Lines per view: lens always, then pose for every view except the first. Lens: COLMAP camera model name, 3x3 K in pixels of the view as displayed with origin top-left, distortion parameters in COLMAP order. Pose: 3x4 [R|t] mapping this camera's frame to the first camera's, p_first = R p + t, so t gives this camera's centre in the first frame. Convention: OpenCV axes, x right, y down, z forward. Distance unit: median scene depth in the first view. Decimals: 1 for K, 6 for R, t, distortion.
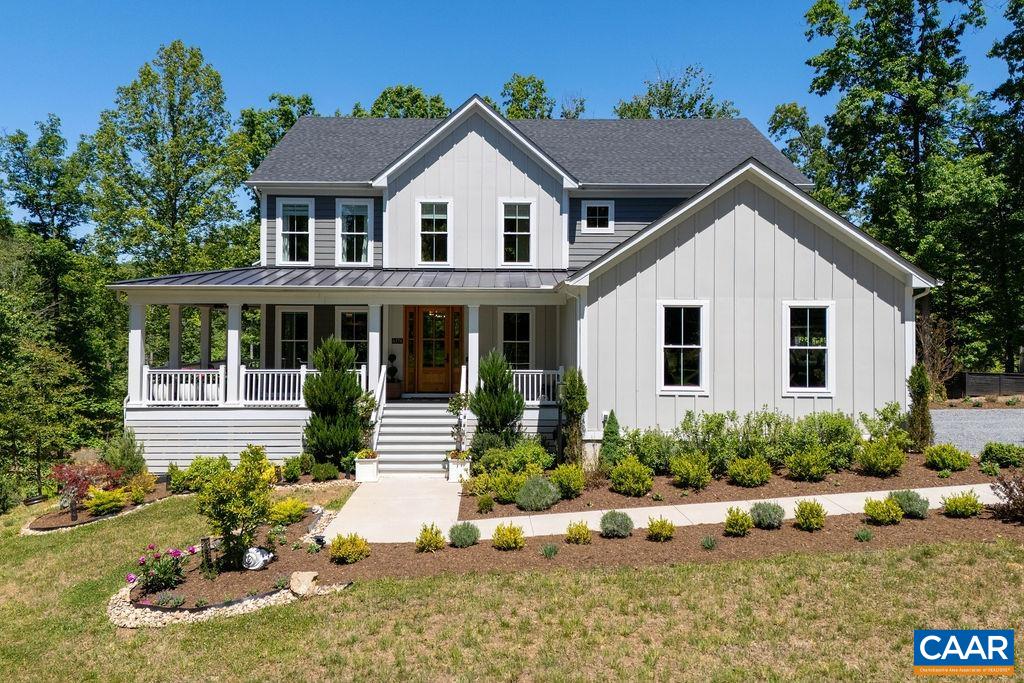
lens RADIAL K [[749.9, 0, 496.5], [0, 749.9, 351.1], [0, 0, 1]] dist [0.039657, -0.005925]
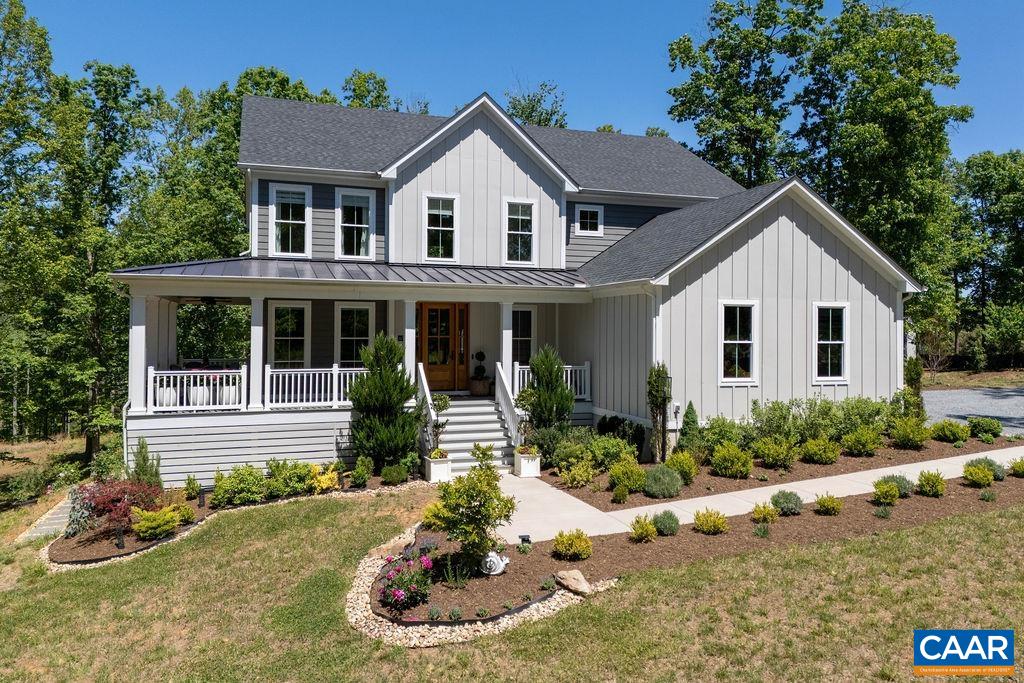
lens RADIAL K [[749.9, 0, 502.7], [0, 749.9, 327.2], [0, 0, 1]] dist [0.039657, -0.005925]
pose [[0.950495, 0.002953, 0.310725, -0.349698], [0.007228, 0.999474, -0.031609, 0.004093], [-0.310655, 0.032290, 0.949974, 0.048377]]
